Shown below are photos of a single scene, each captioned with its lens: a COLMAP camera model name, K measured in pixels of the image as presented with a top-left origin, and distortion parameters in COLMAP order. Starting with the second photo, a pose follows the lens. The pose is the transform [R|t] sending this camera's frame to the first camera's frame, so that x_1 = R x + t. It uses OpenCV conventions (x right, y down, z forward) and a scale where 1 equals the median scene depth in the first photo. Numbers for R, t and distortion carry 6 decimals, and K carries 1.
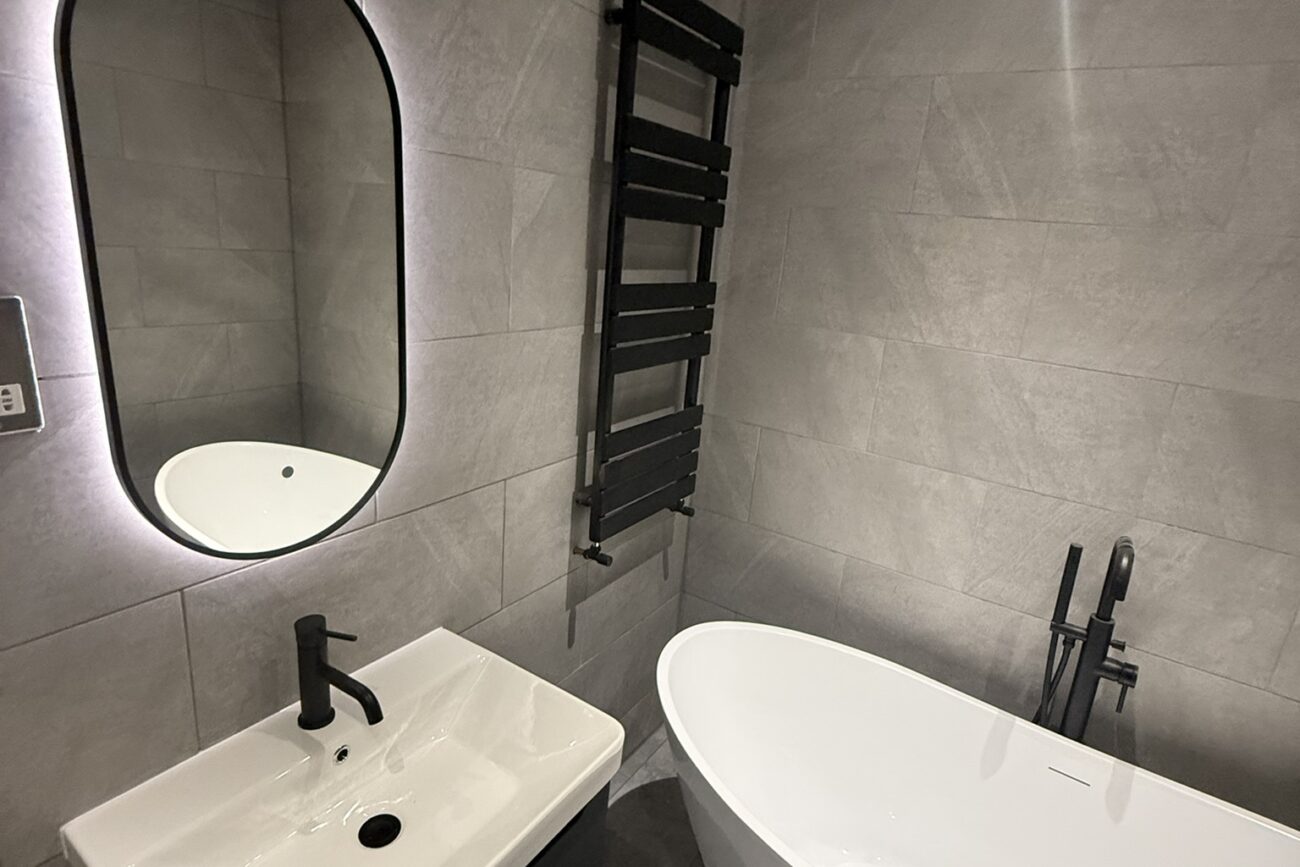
lens RADIAL K [[689.7, 0, 651.5], [0, 689.7, 424.3], [0, 0, 1]] dist [0.004830, -0.001877]
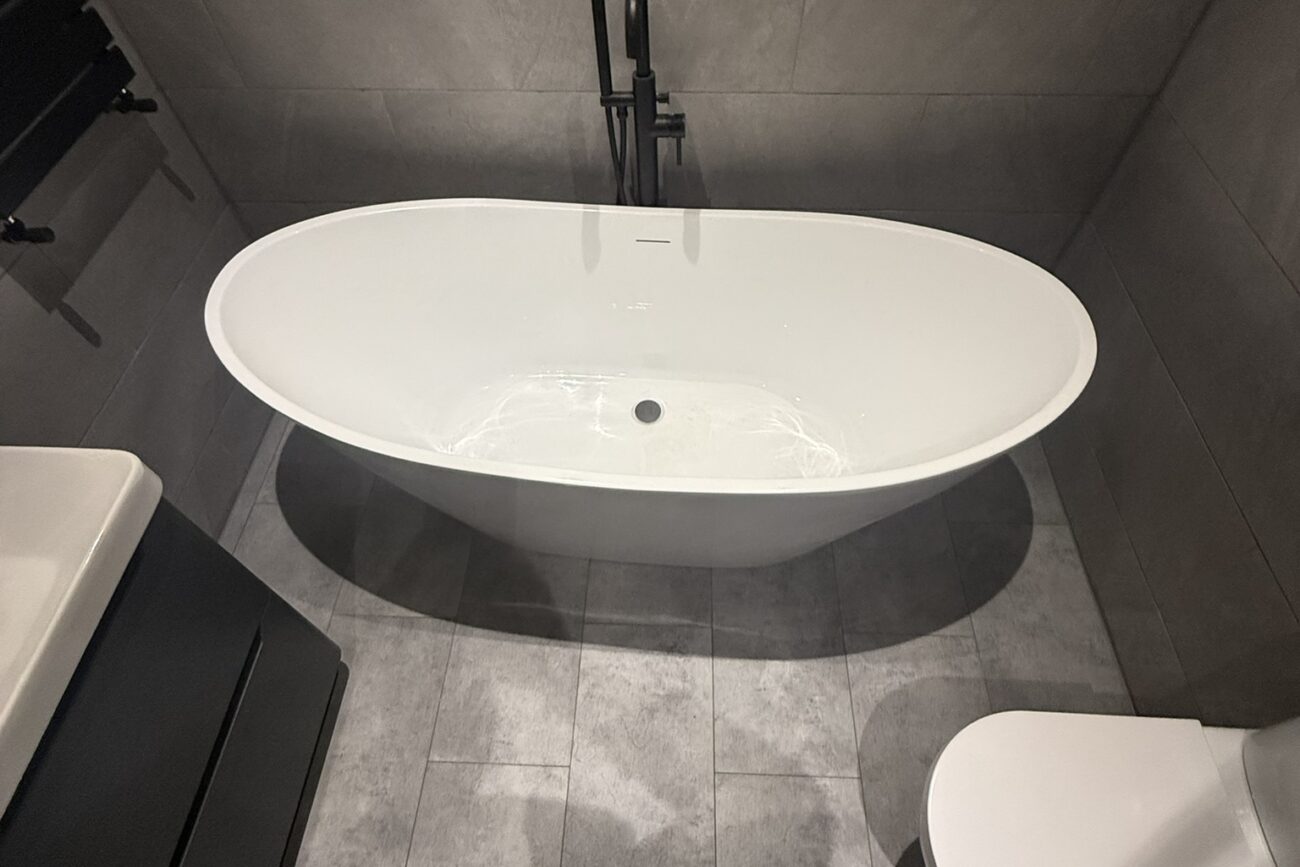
lens RADIAL K [[689.7, 0, 653.5], [0, 689.7, 425.8], [0, 0, 1]] dist [0.004830, -0.001877]
pose [[0.851895, -0.476784, 0.216686, 0.235249], [0.224663, 0.706444, 0.671165, -0.001241], [-0.473077, -0.523081, 0.708932, 0.097479]]
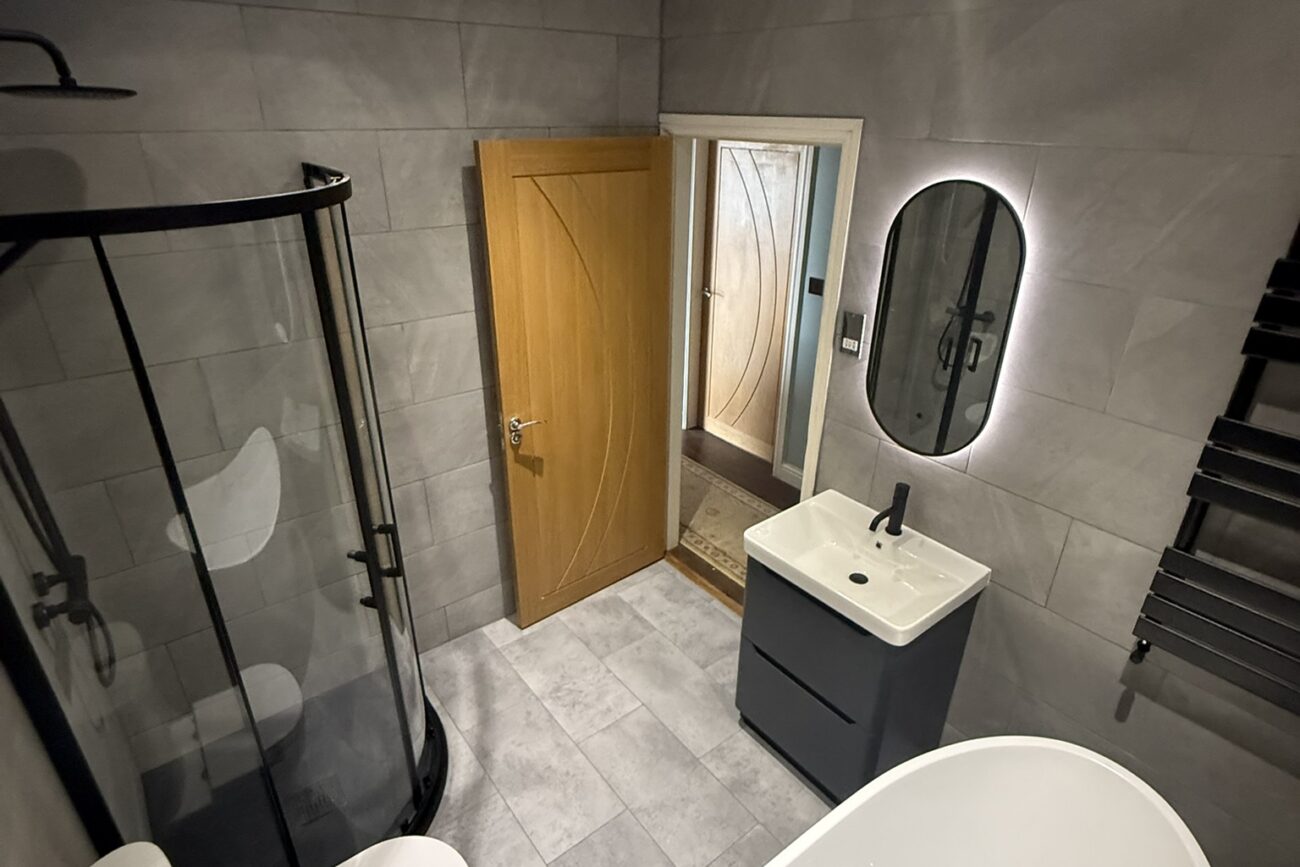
lens RADIAL K [[689.7, 0, 647.5], [0, 689.7, 431.1], [0, 0, 1]] dist [0.004830, -0.001877]
pose [[-0.309877, 0.324784, -0.893584, 1.023735], [-0.292505, 0.861698, 0.414629, -0.326822], [0.904664, 0.389862, -0.172020, 0.385599]]
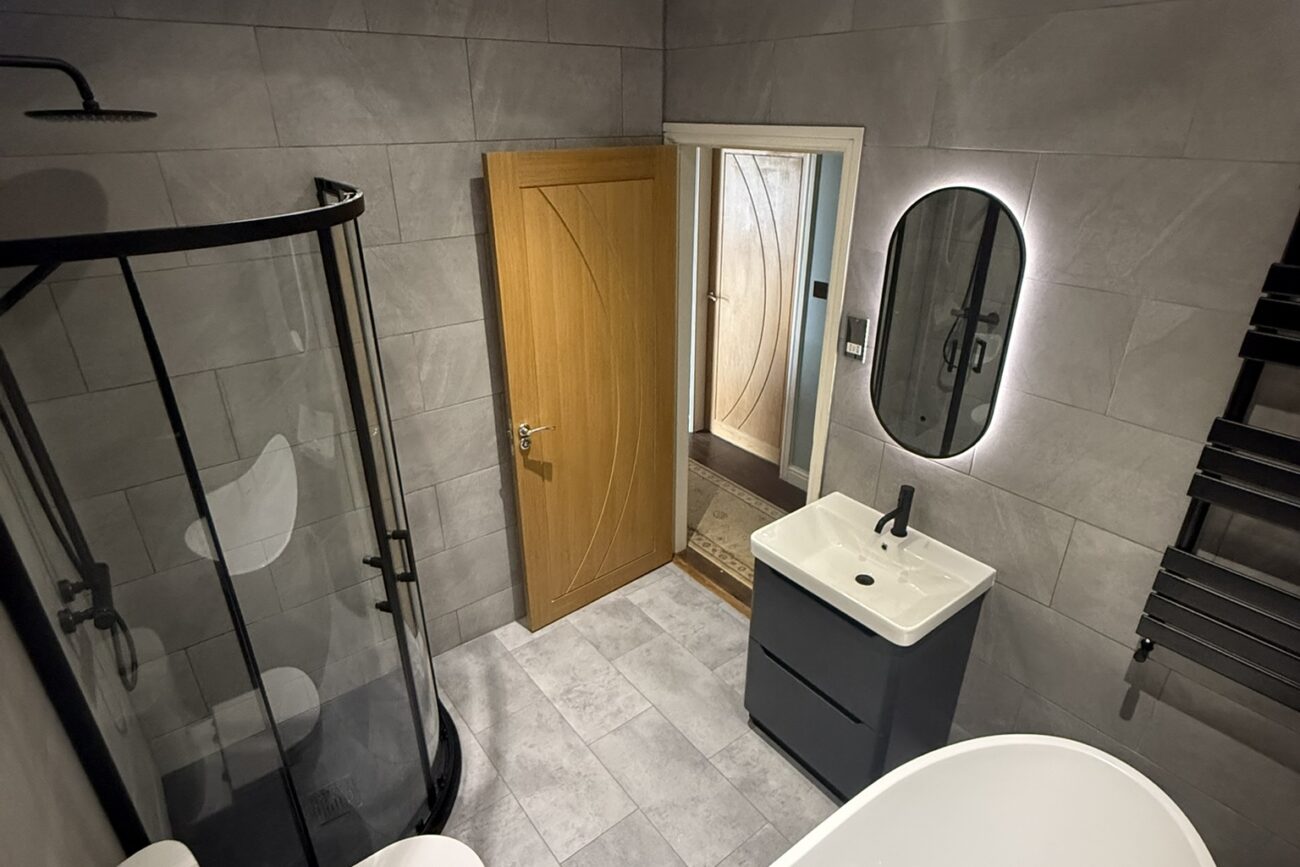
lens RADIAL K [[689.7, 0, 645.7], [0, 689.7, 432.1], [0, 0, 1]] dist [0.004830, -0.001877]
pose [[-0.318393, 0.325852, -0.890195, 1.043300], [-0.278745, 0.865367, 0.416462, -0.341720], [0.906050, 0.380736, -0.184697, 0.387251]]
